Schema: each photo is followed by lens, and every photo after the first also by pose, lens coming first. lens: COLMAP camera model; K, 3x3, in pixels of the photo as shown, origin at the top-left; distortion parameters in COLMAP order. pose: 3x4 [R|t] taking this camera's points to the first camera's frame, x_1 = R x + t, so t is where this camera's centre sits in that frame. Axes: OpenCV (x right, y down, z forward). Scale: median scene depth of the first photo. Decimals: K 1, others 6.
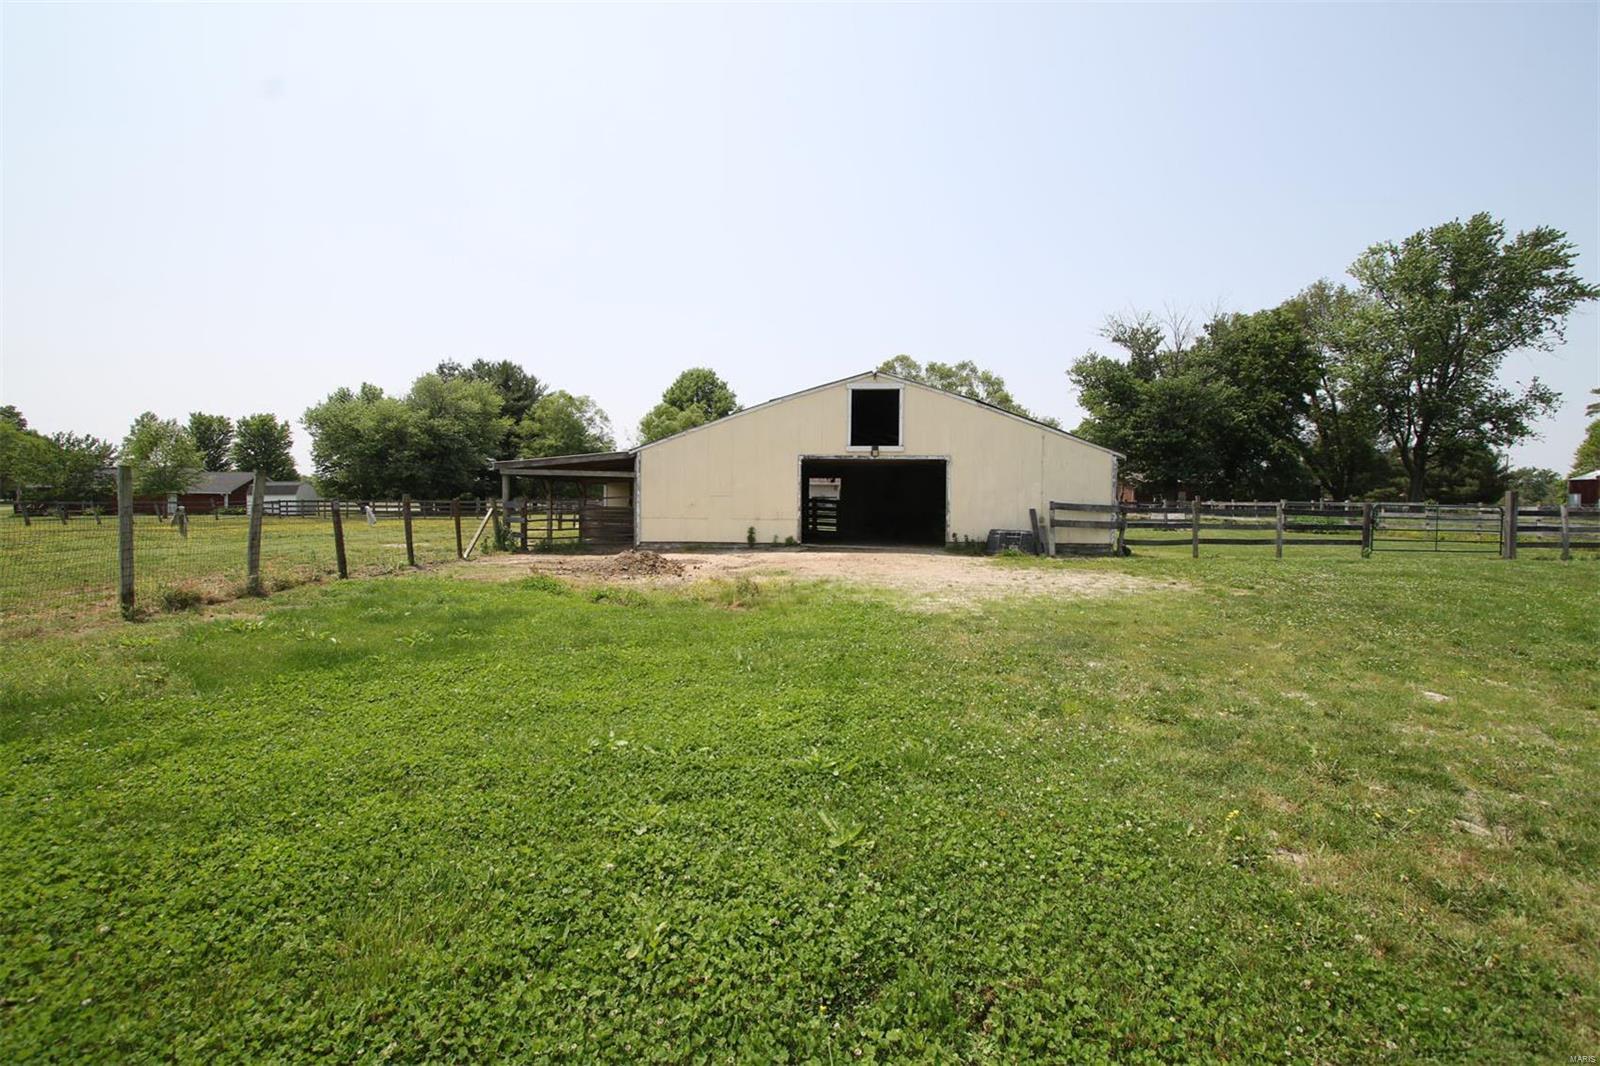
lens RADIAL K [[729.2, 0, 800.5], [0, 729.2, 529.4], [0, 0, 1]] dist [-0.010261, 0.002449]
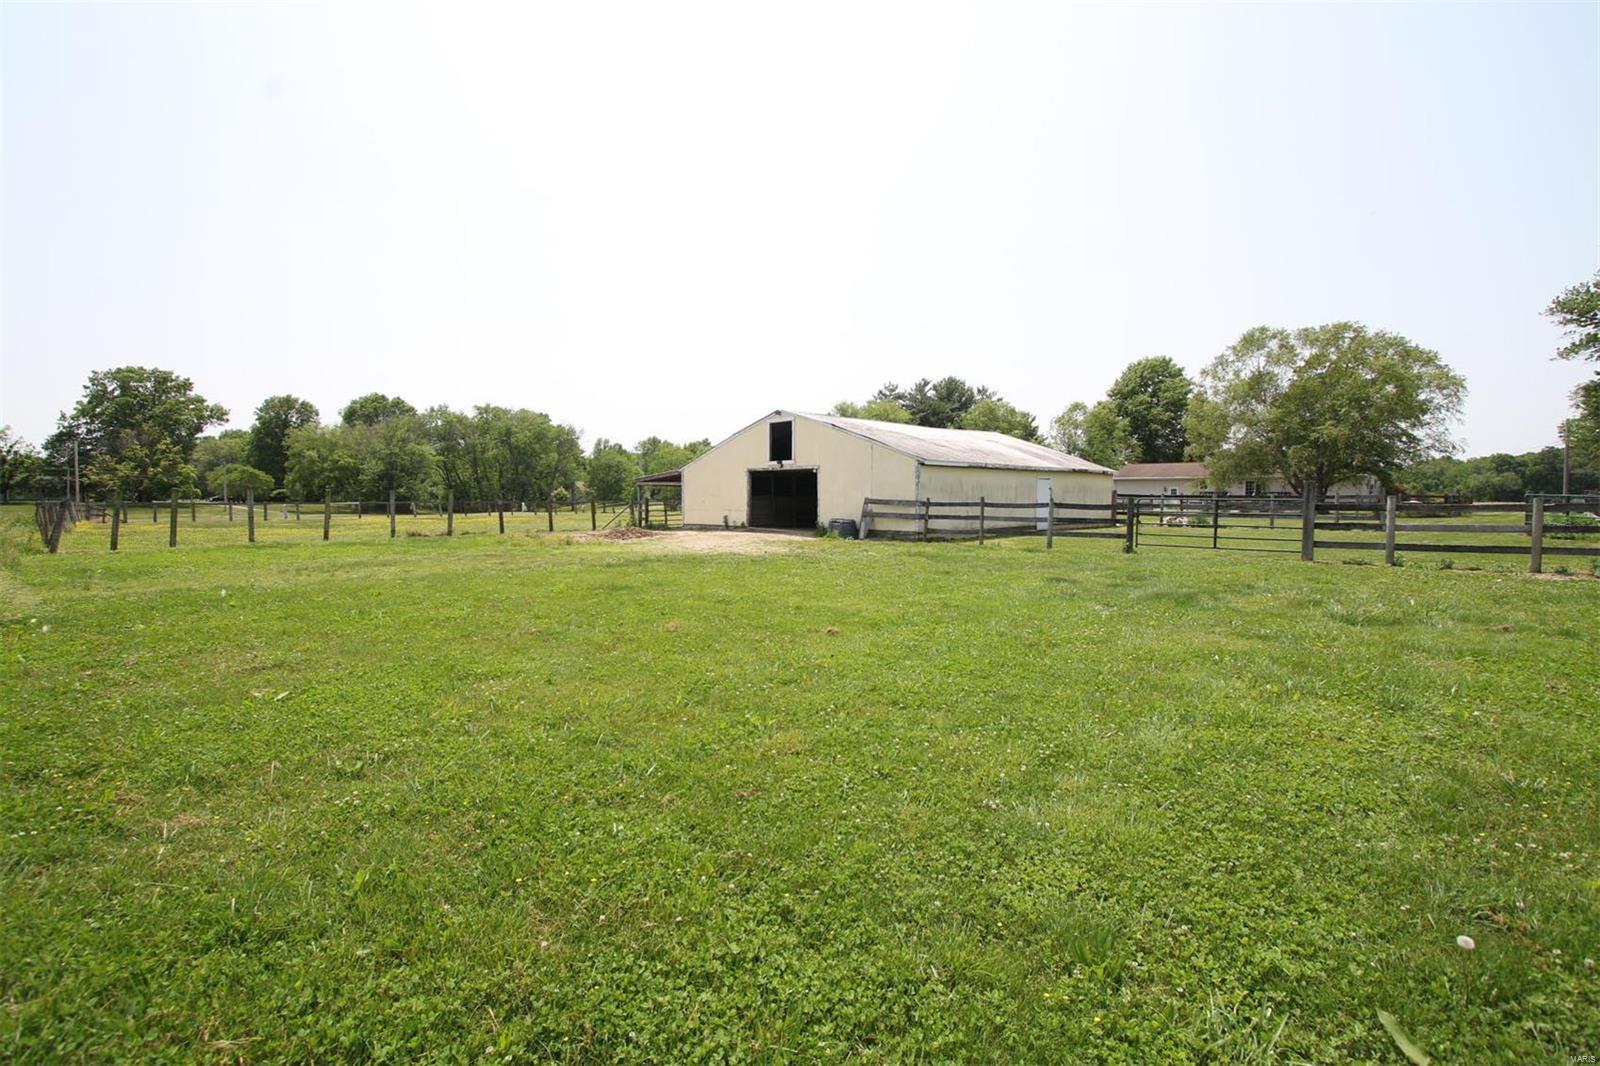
lens RADIAL K [[729.2, 0, 796.3], [0, 729.2, 528.8], [0, 0, 1]] dist [-0.010261, 0.002449]
pose [[0.743017, 0.021962, -0.668912, 1.110886], [-0.019786, 0.999745, 0.010846, 0.005693], [0.668980, 0.005177, 0.743262, -0.071809]]
